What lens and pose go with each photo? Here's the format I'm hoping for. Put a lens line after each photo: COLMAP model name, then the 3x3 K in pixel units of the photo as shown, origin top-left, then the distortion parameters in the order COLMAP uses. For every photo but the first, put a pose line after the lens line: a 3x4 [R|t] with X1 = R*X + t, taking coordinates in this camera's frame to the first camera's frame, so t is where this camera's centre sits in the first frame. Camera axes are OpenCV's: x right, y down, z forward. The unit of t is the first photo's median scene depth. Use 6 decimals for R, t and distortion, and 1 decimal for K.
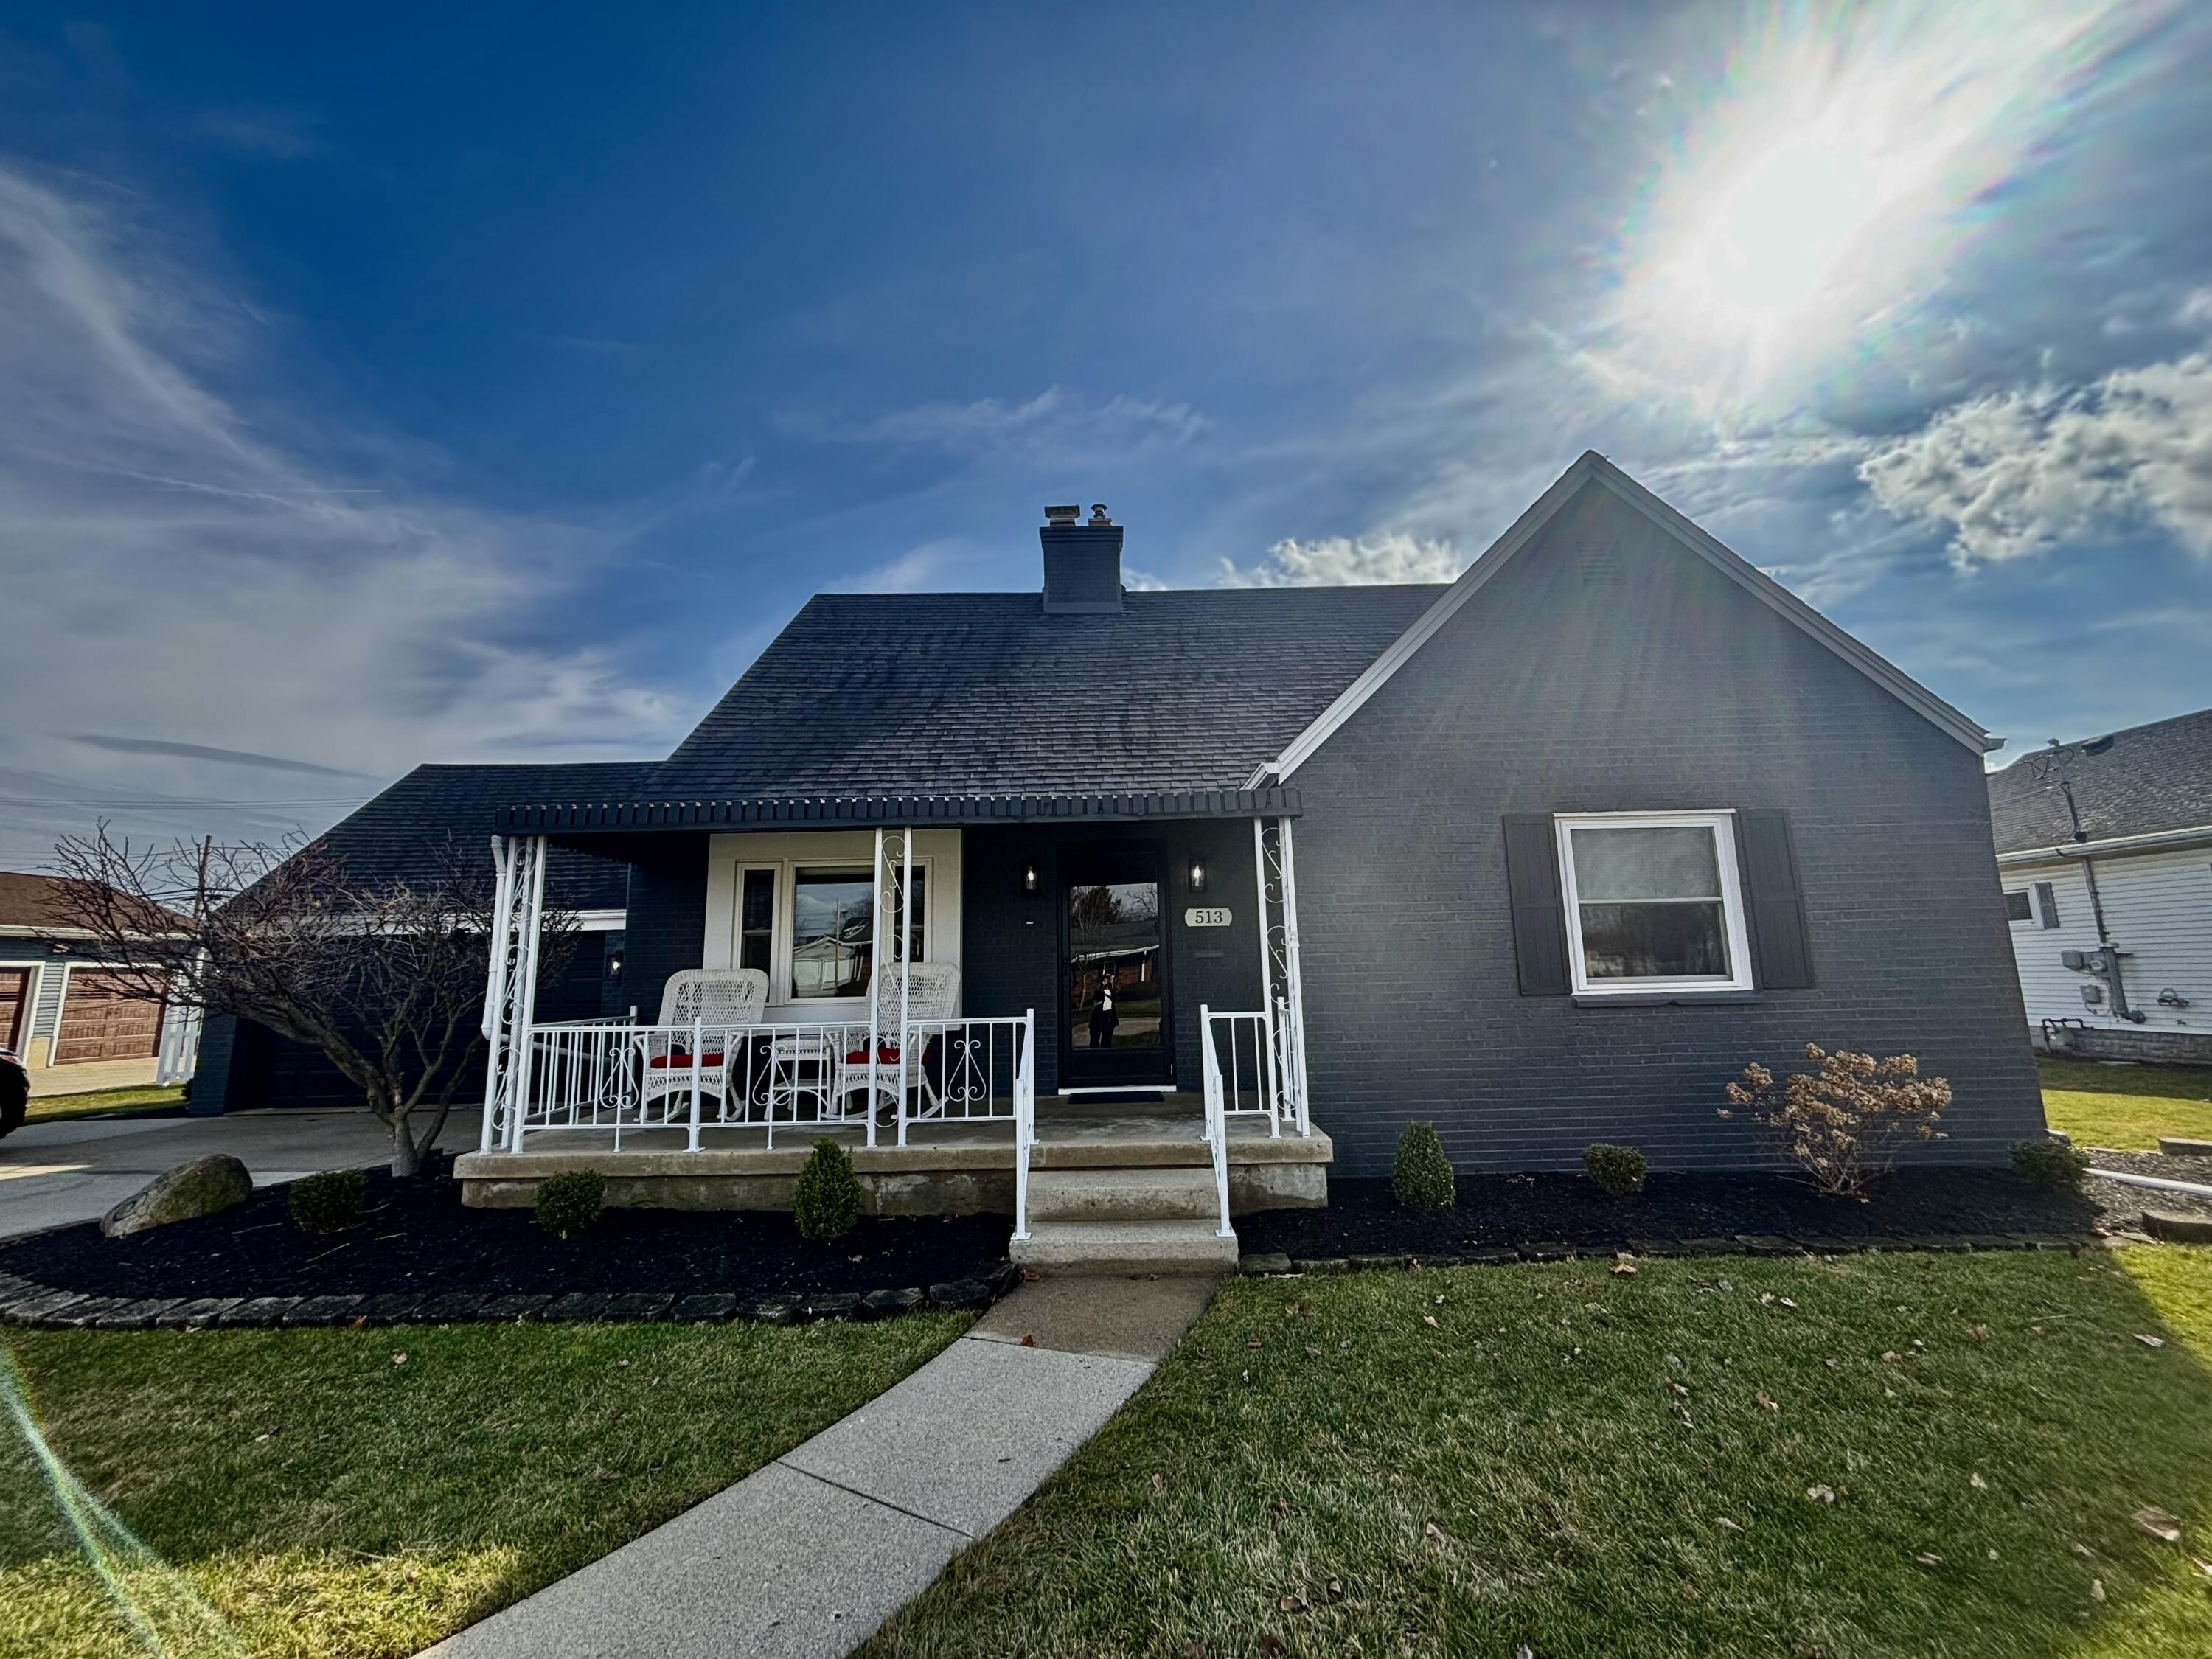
lens RADIAL K [[891.6, 0, 1099.0], [0, 891.6, 800.9], [0, 0, 1]] dist [-0.001859, -0.001103]
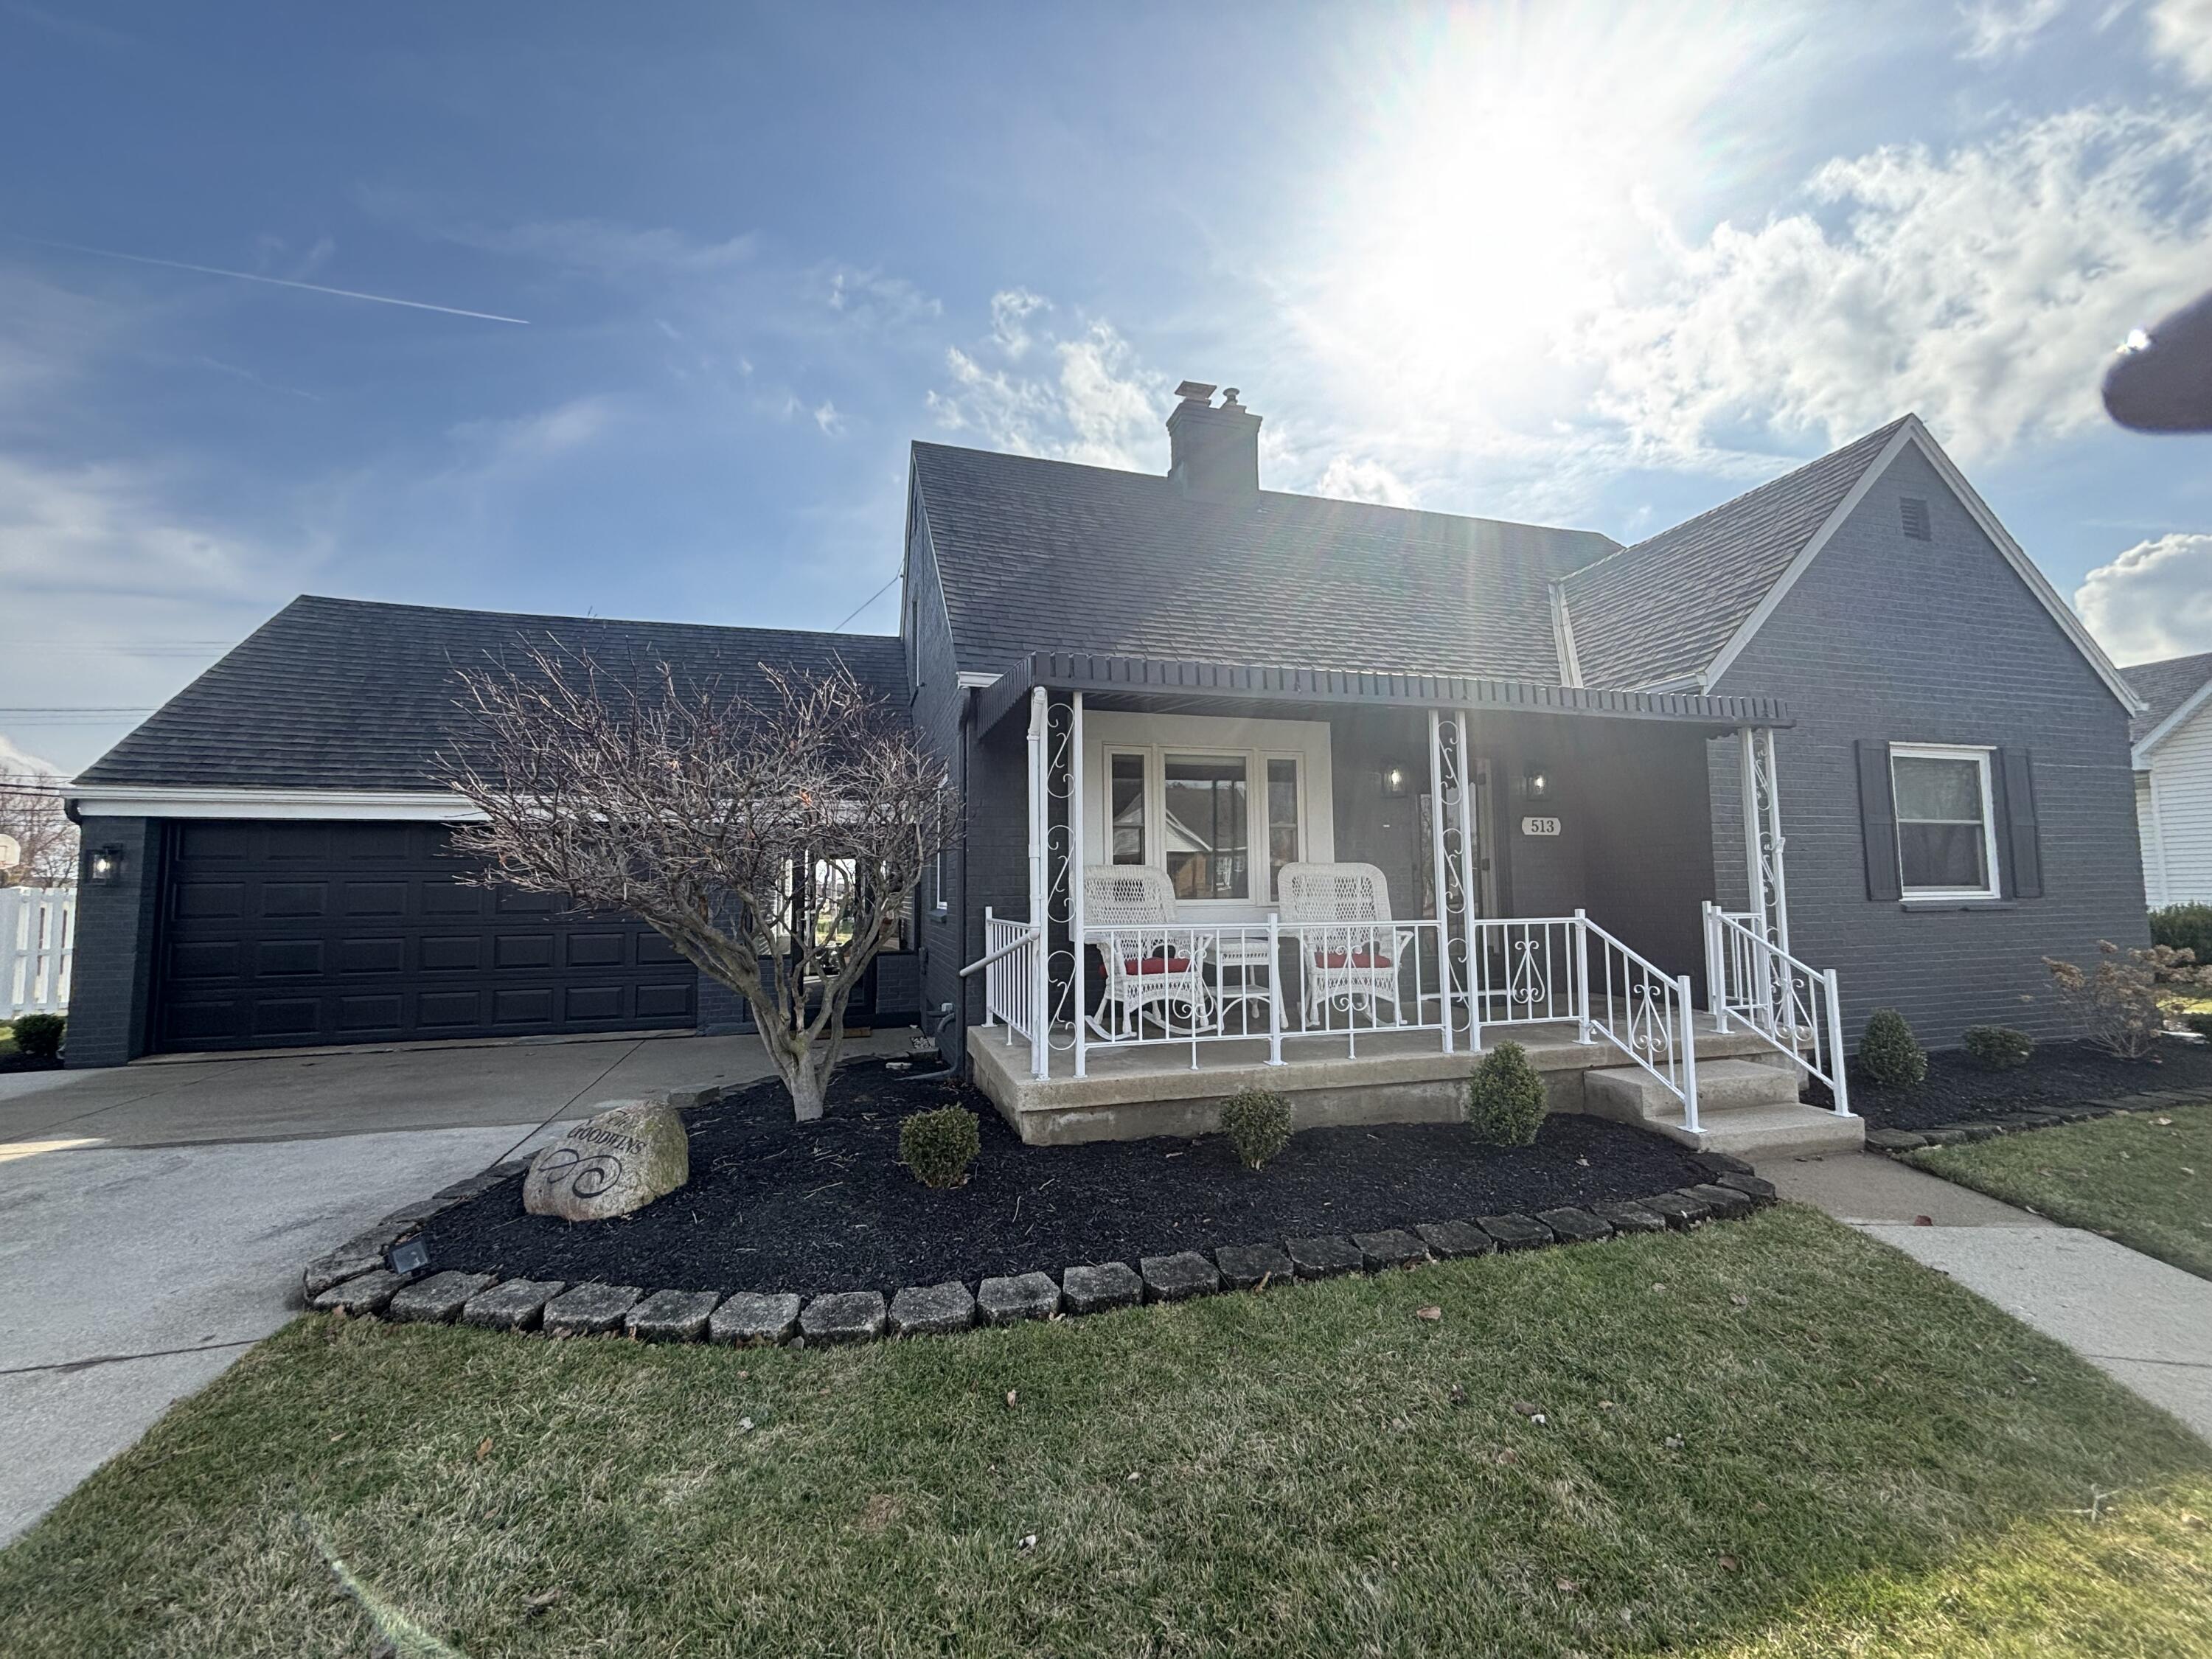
lens RADIAL K [[891.6, 0, 1110.3], [0, 891.6, 816.9], [0, 0, 1]] dist [-0.001859, -0.001103]
pose [[0.957146, 0.036775, 0.287263, -0.856638], [-0.065769, 0.993590, 0.091940, 0.081187], [-0.282041, -0.106893, 0.953429, 0.235925]]
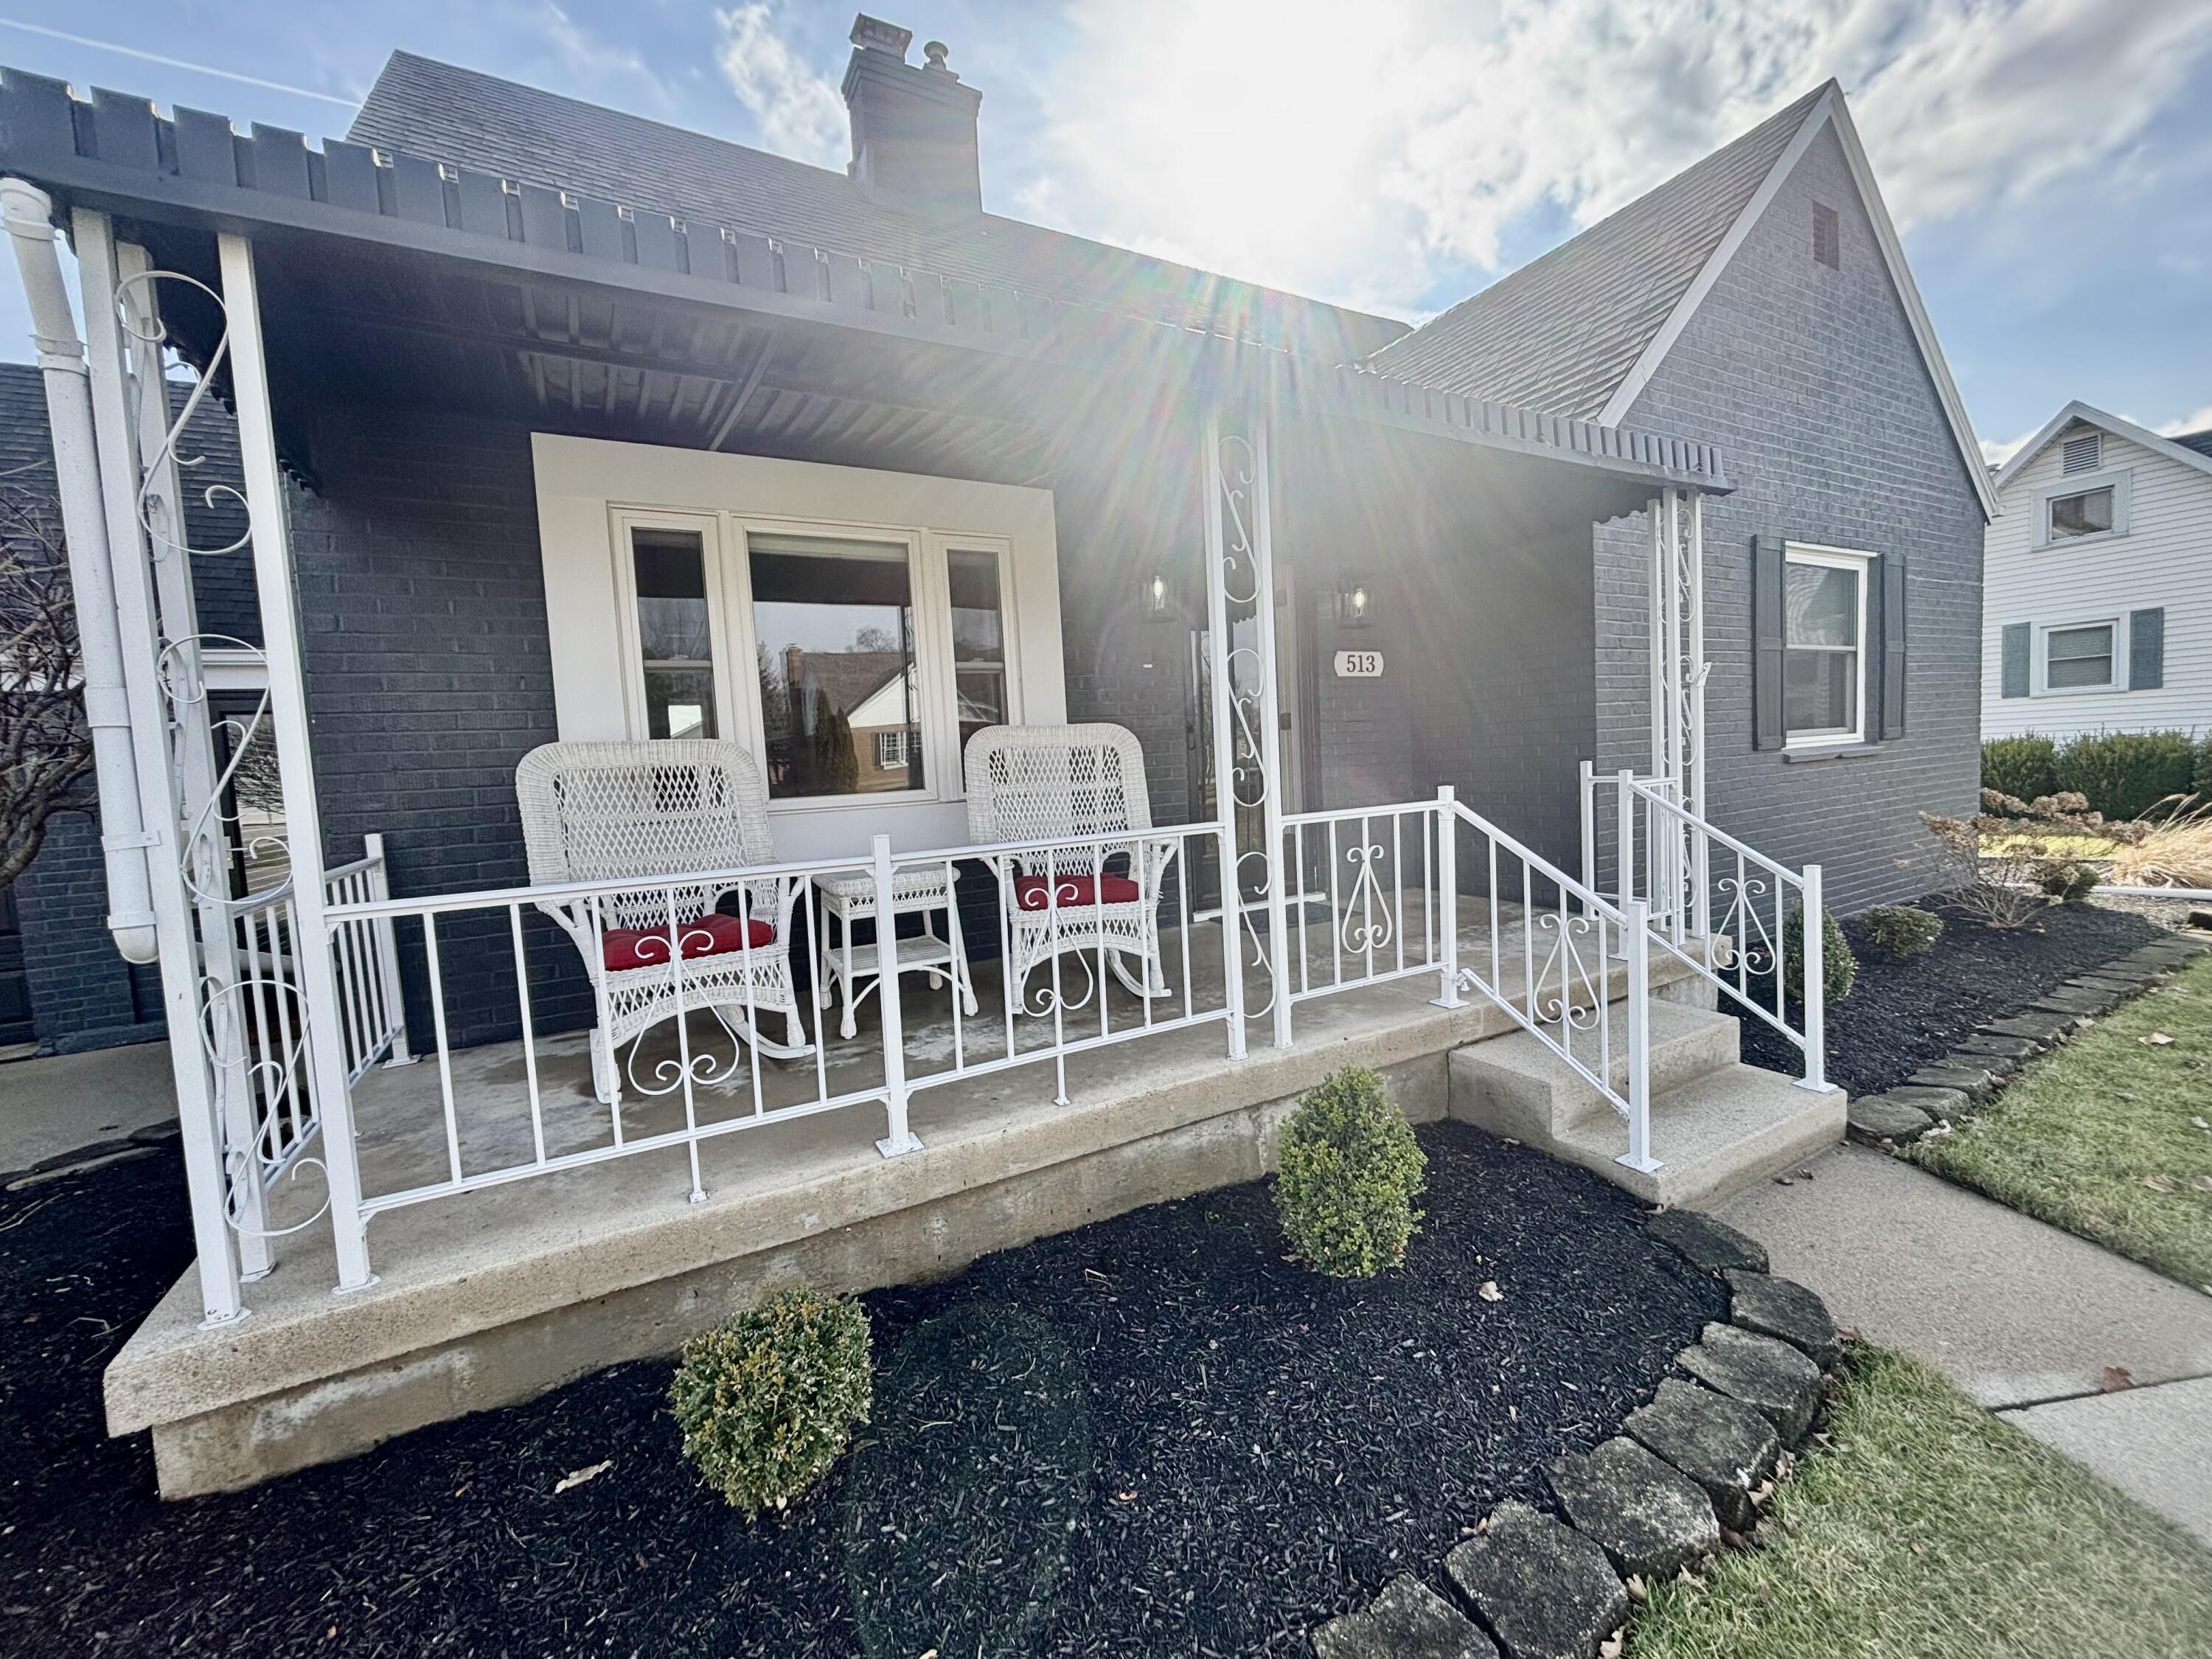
lens RADIAL K [[891.6, 0, 1108.3], [0, 891.6, 828.6], [0, 0, 1]] dist [-0.001859, -0.001103]
pose [[0.869627, -0.063170, 0.489652, -0.555373], [-0.058358, 0.971676, 0.229000, 0.144566], [-0.490249, -0.227719, 0.841309, 0.626445]]
